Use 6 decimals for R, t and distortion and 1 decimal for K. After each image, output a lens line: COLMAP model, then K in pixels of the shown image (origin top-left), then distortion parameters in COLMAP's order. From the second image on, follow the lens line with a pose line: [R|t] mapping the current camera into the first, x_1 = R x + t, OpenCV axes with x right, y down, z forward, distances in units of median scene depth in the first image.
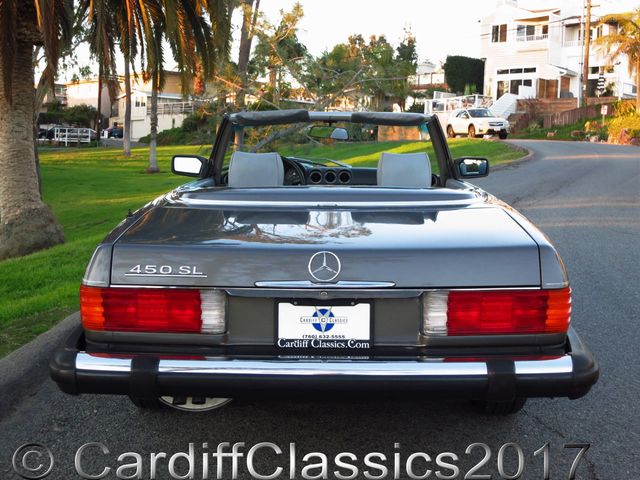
lens RADIAL K [[840.5, 0, 320.0], [0, 840.5, 240.0], [0, 0, 1]] dist [-0.070293, 0.002719]
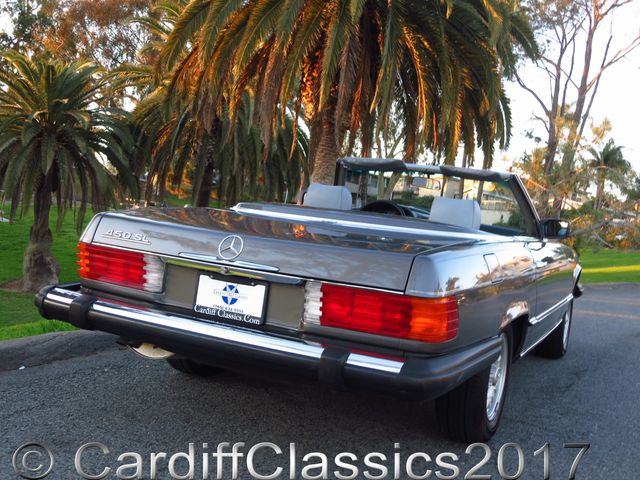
lens RADIAL K [[722.7, 0, 320.0], [0, 722.7, 240.0], [0, 0, 1]] dist [-0.074188, -0.038884]
pose [[0.902163, 0.118755, -0.414728, 0.525822], [-0.162632, 0.984056, -0.071998, 0.072416], [0.399565, 0.132402, 0.907093, 0.125957]]
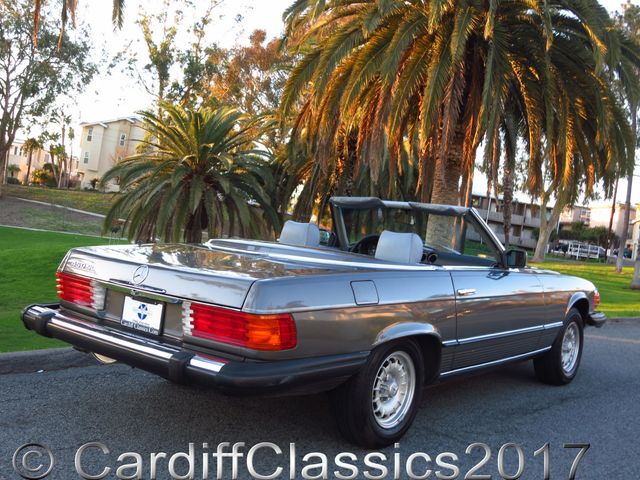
lens RADIAL K [[722.7, 0, 320.0], [0, 722.7, 240.0], [0, 0, 1]] dist [-0.074188, -0.038884]
pose [[0.781643, 0.087450, -0.617565, 1.034060], [-0.172120, 0.981919, -0.078804, 0.016111], [0.599508, 0.167892, 0.782562, 0.163015]]
